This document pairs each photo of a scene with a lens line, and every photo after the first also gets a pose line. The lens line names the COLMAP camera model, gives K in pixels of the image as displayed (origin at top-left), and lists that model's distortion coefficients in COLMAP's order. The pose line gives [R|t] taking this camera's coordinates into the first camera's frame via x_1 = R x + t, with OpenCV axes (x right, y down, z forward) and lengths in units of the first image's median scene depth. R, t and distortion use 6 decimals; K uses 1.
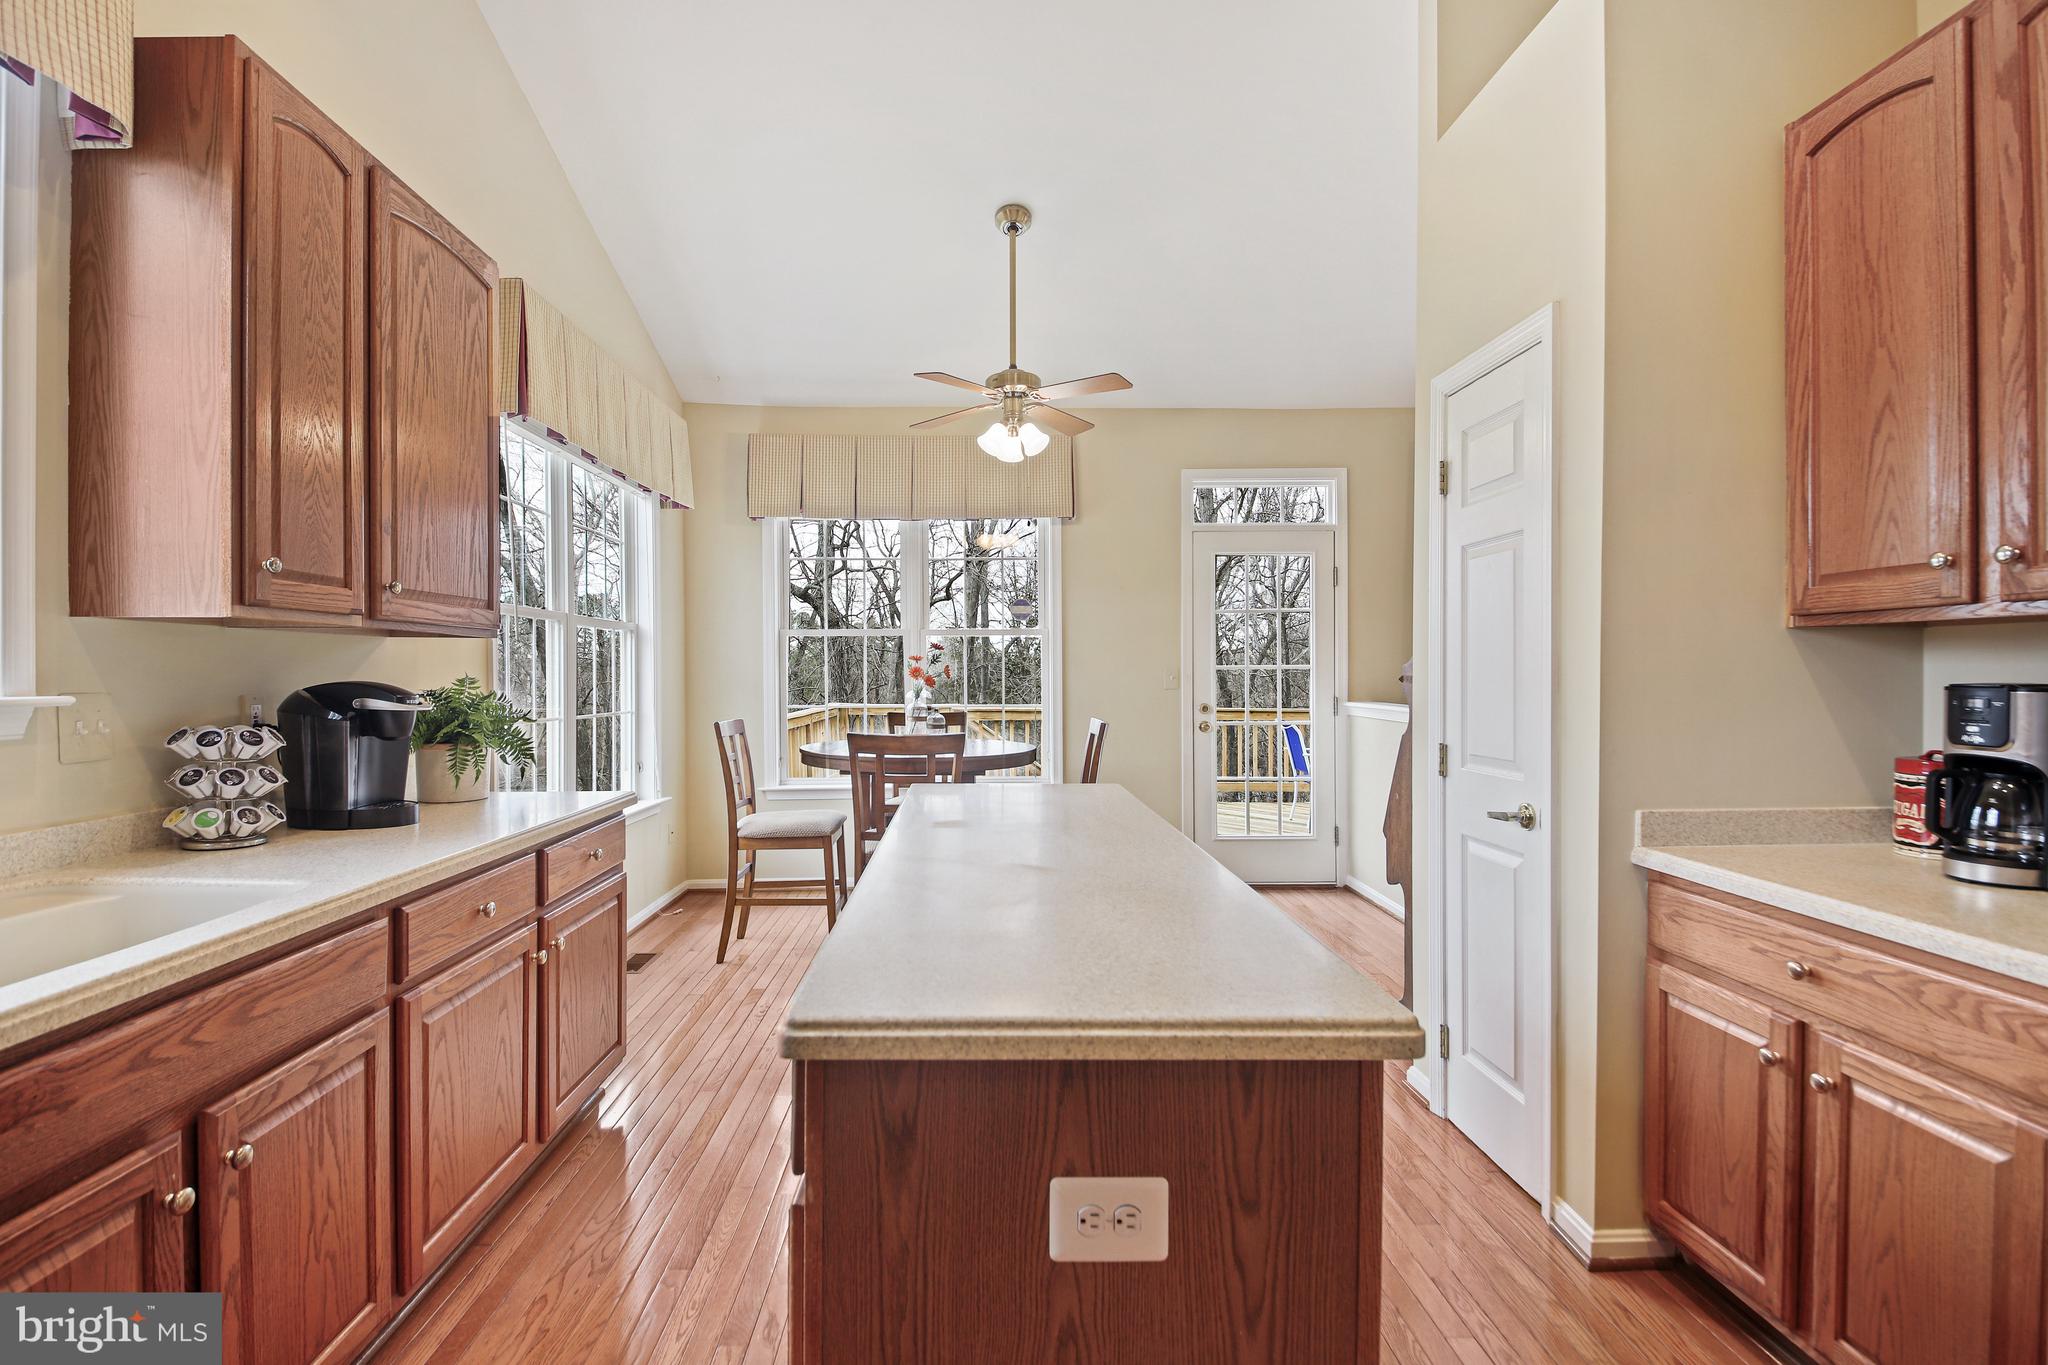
lens RADIAL K [[927.6, 0, 983.9], [0, 927.6, 674.2], [0, 0, 1]] dist [0.014048, -0.000554]
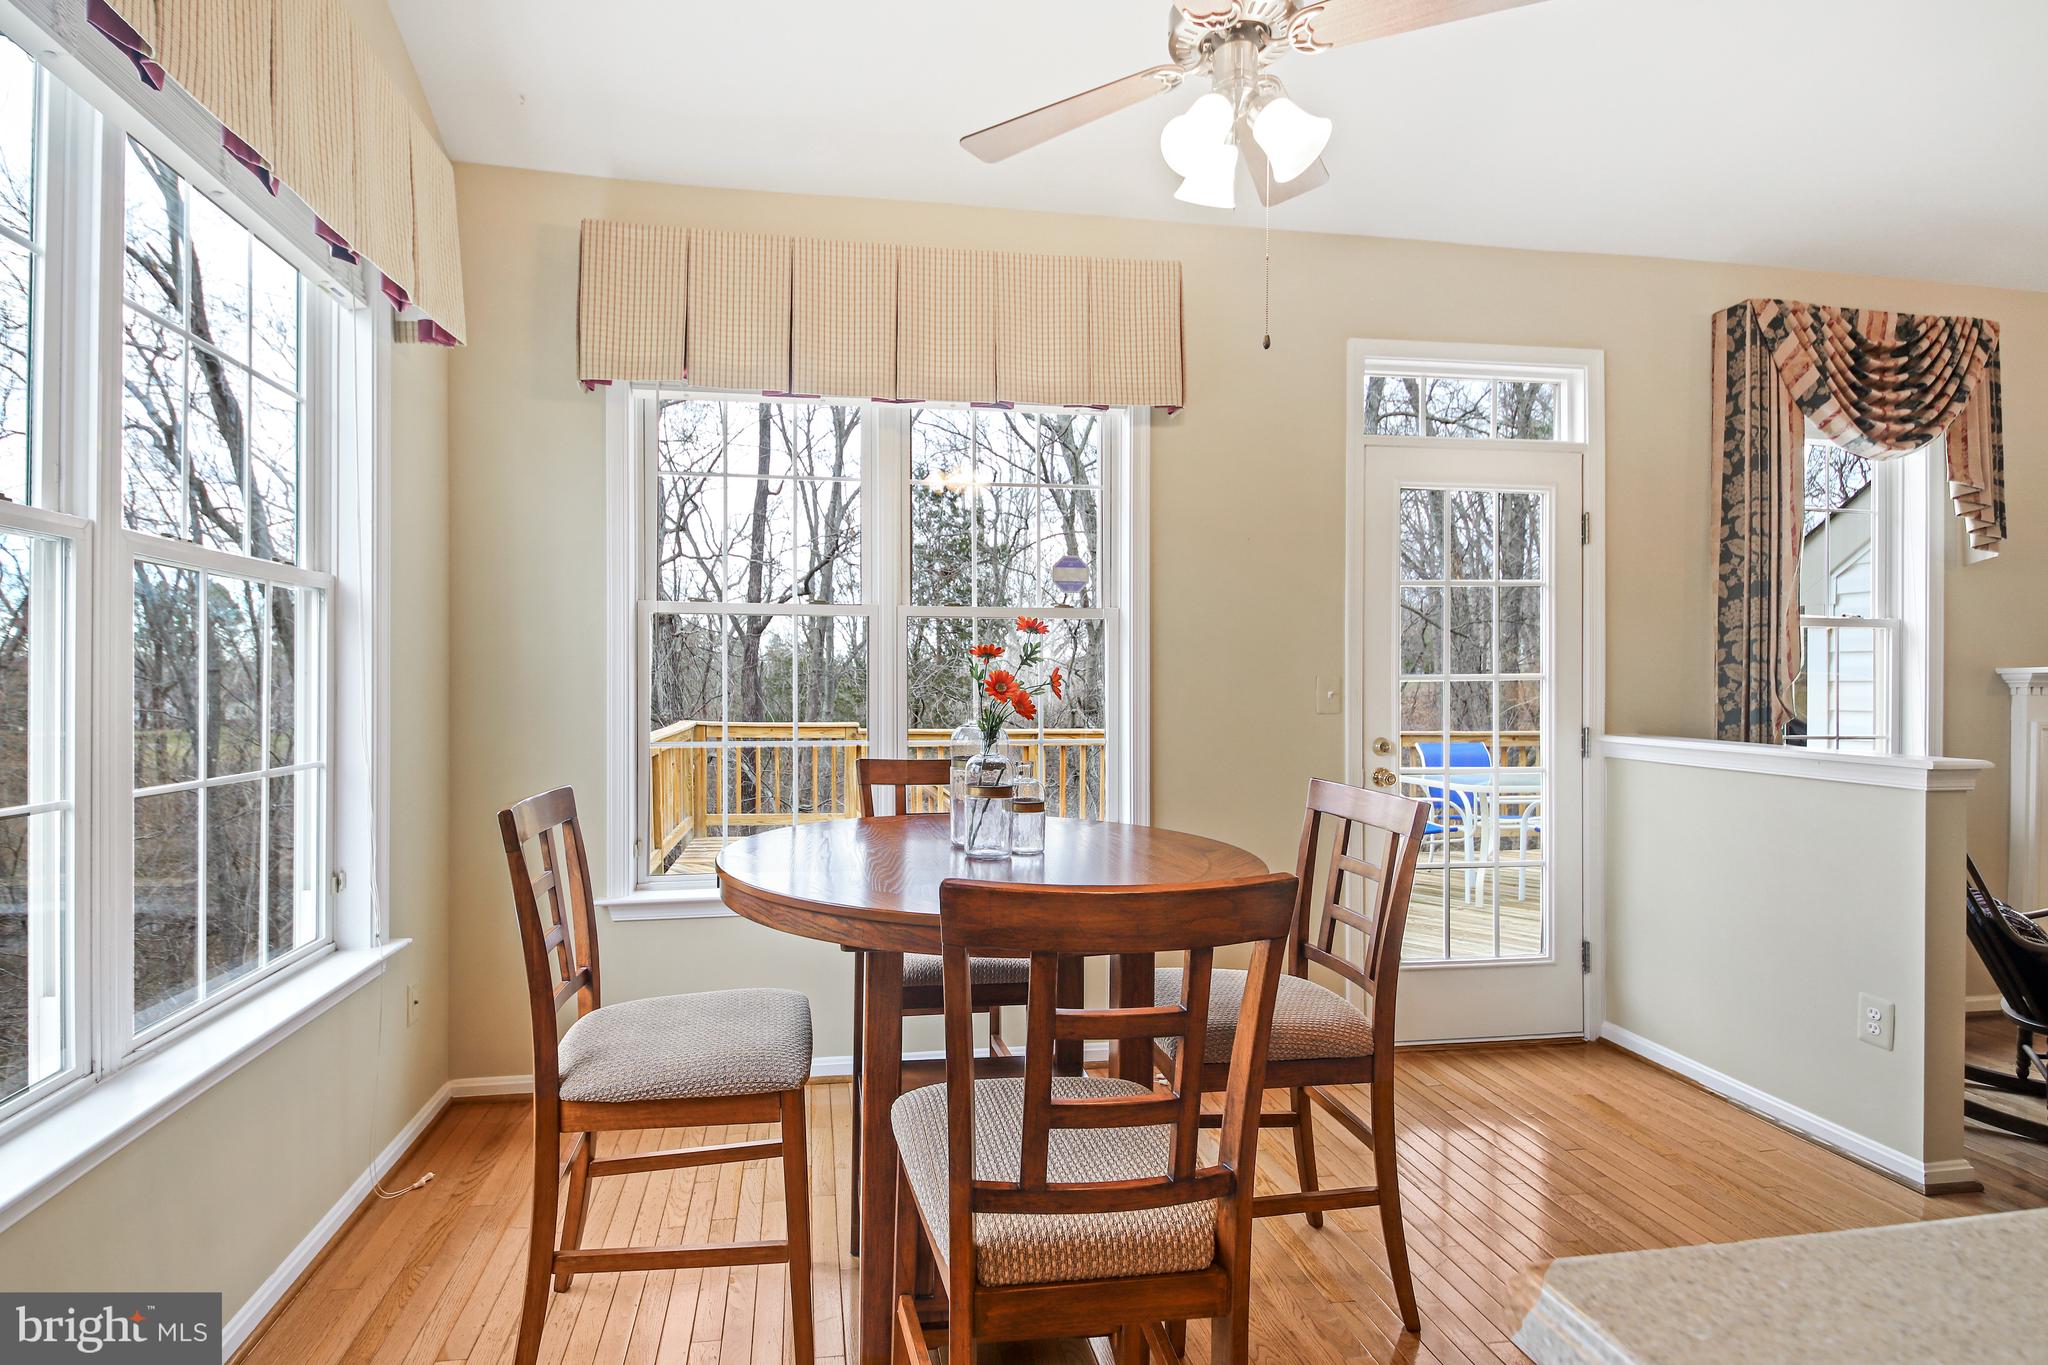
lens RADIAL K [[955.3, 0, 938.1], [0, 955.3, 674.5], [0, 0, 1]] dist [-0.000594, -0.000176]
pose [[0.991353, 0.006999, 0.131038, -0.125091], [-0.006156, 0.999958, -0.006835, -0.002948], [-0.131080, 0.005969, 0.991354, 0.450462]]
